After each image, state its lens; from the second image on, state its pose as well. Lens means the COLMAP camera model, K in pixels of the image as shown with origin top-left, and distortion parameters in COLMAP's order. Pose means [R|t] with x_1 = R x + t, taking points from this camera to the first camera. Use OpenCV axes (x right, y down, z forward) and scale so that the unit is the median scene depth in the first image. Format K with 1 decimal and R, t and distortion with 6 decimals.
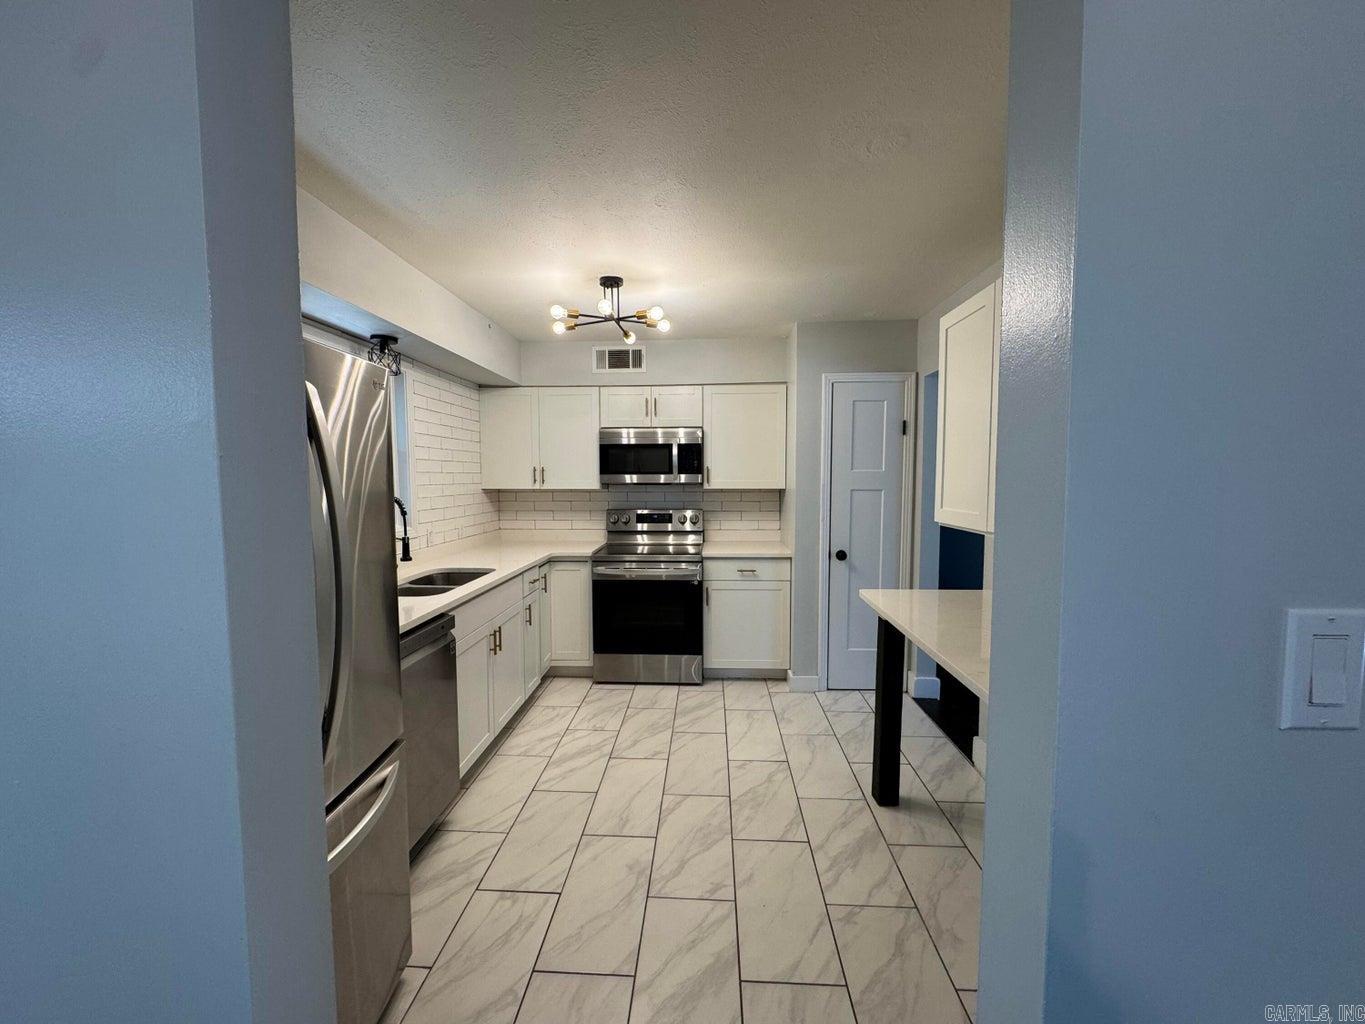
lens RADIAL K [[544.5, 0, 680.2], [0, 544.5, 511.3], [0, 0, 1]] dist [-0.000807, 0.000534]
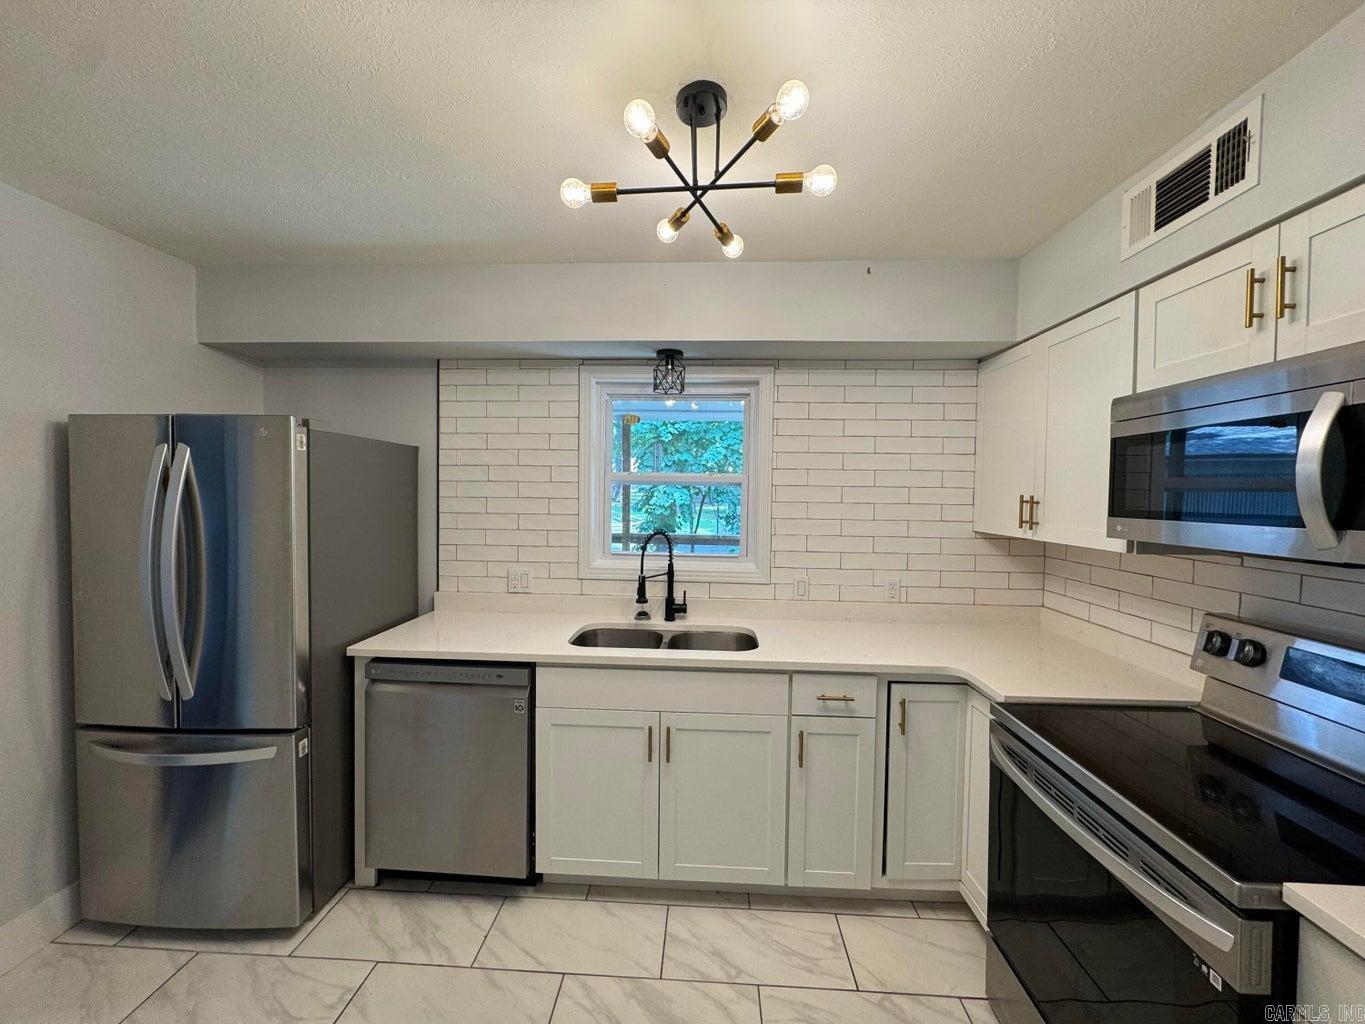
lens RADIAL K [[544.5, 0, 680.2], [0, 544.5, 511.3], [0, 0, 1]] dist [-0.000807, 0.000534]
pose [[0.002944, 0.035449, -0.999367, 0.244015], [-0.083262, 0.995910, 0.035082, -0.059464], [0.996523, 0.083106, 0.005883, 0.694413]]
